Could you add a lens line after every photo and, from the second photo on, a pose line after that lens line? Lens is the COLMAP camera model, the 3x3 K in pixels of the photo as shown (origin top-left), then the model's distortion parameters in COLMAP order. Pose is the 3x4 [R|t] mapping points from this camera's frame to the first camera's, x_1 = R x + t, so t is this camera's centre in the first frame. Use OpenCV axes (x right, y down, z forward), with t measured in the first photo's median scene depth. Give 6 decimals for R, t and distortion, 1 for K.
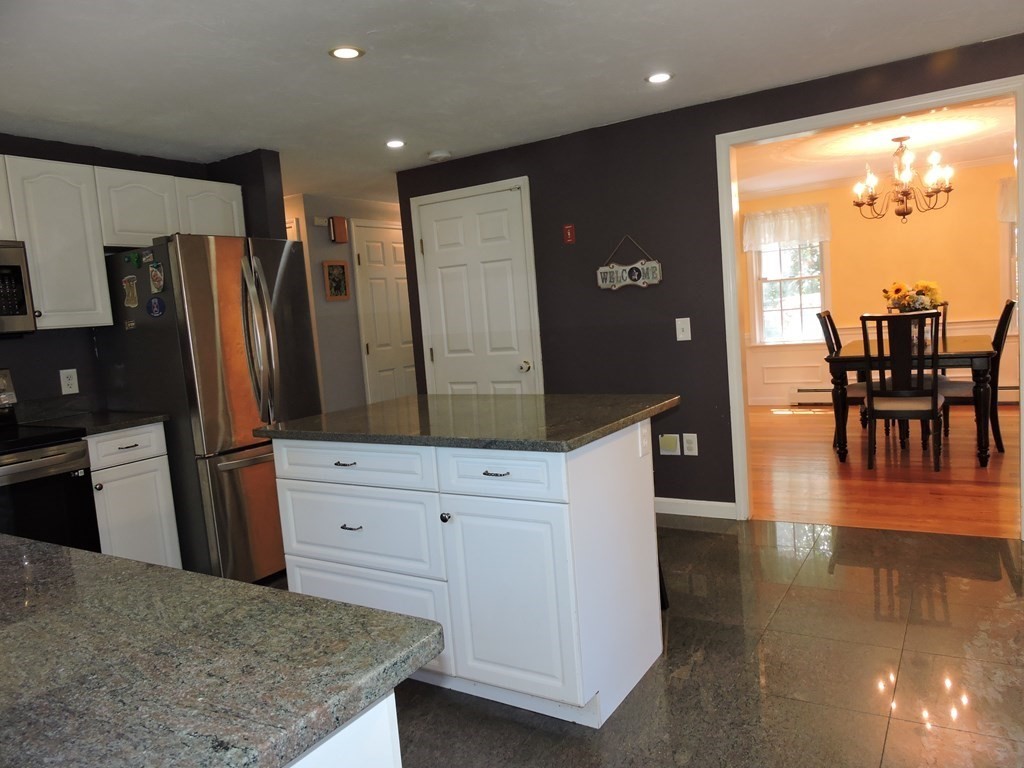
lens RADIAL K [[728.1, 0, 513.1], [0, 728.1, 386.4], [0, 0, 1]] dist [0.000810, 0.003759]
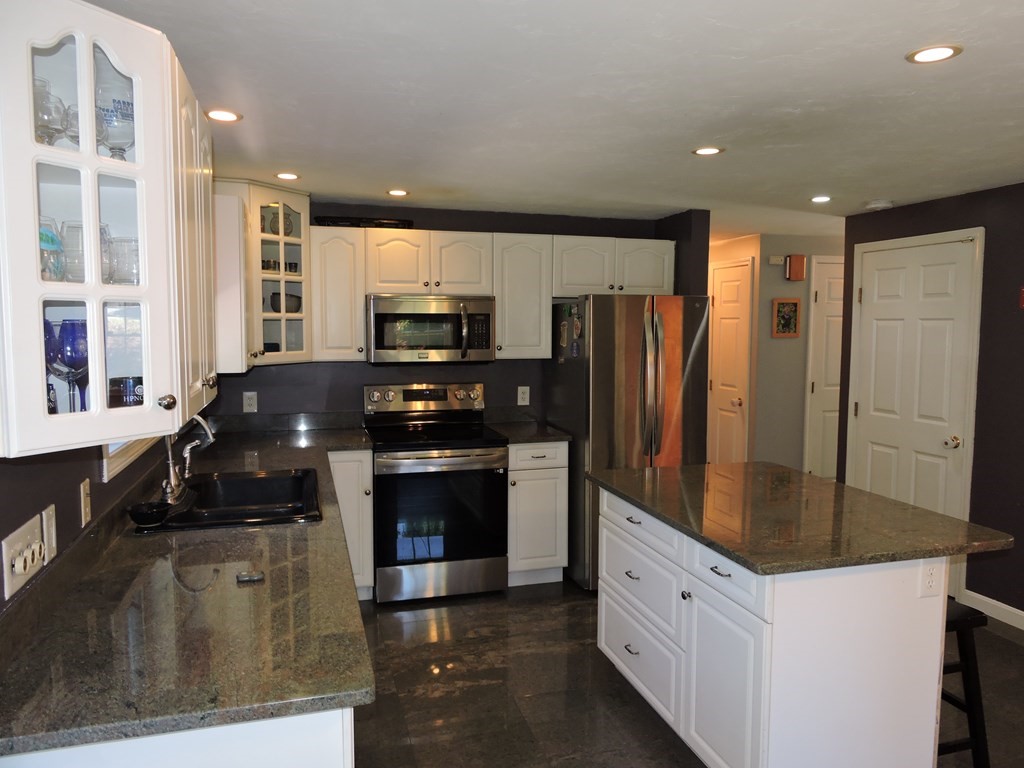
lens RADIAL K [[728.1, 0, 520.5], [0, 728.1, 383.9], [0, 0, 1]] dist [0.000810, 0.003759]
pose [[0.746761, 0.134600, -0.651331, 0.214705], [-0.129229, 0.990008, 0.056425, -0.089985], [0.652417, 0.042035, 0.756693, -0.001787]]
